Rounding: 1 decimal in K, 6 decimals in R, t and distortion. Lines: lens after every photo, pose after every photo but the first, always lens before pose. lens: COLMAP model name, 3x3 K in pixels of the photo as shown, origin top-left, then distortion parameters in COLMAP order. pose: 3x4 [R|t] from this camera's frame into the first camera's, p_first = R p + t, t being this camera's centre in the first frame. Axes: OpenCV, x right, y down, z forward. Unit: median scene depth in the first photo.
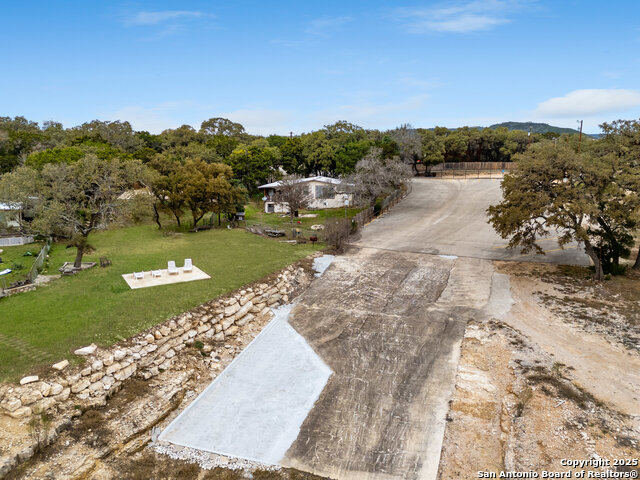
lens RADIAL K [[463.2, 0, 320.0], [0, 463.2, 240.0], [0, 0, 1]] dist [0.075647, -0.087709]
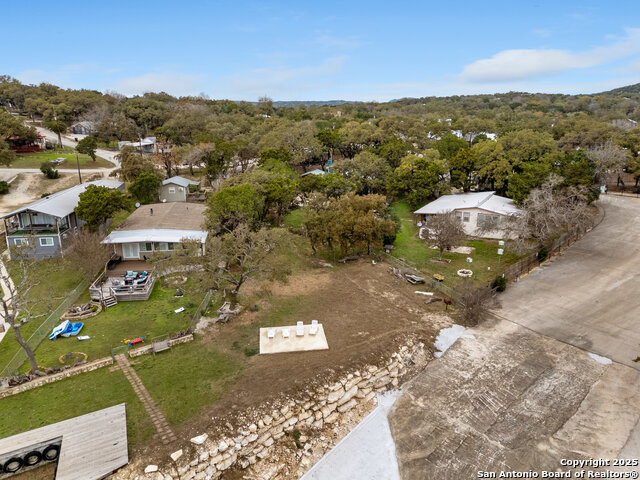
lens RADIAL K [[463.2, 0, 320.0], [0, 463.2, 240.0], [0, 0, 1]] dist [0.075647, -0.087709]
pose [[0.915092, 0.108402, -0.388401, 0.155331], [-0.070801, 0.991419, 0.109893, -0.317866], [0.396980, -0.073063, 0.914915, 0.024634]]
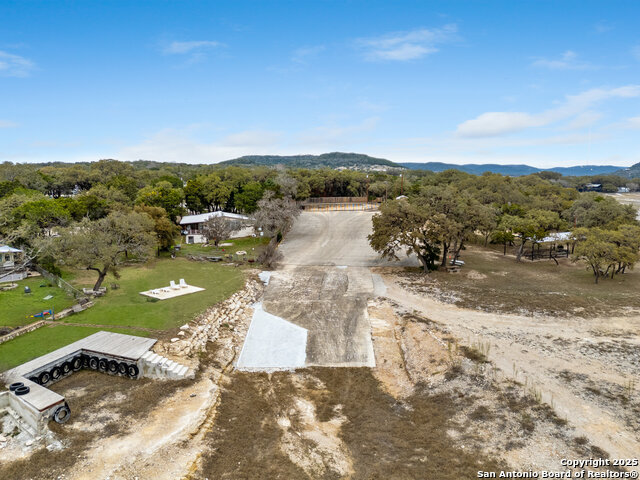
lens RADIAL K [[463.2, 0, 320.0], [0, 463.2, 240.0], [0, 0, 1]] dist [0.075647, -0.087709]
pose [[0.940902, -0.042890, 0.335951, -0.427867], [0.059683, 0.997423, -0.039817, 0.004255], [-0.333378, 0.057514, 0.941037, -0.617834]]
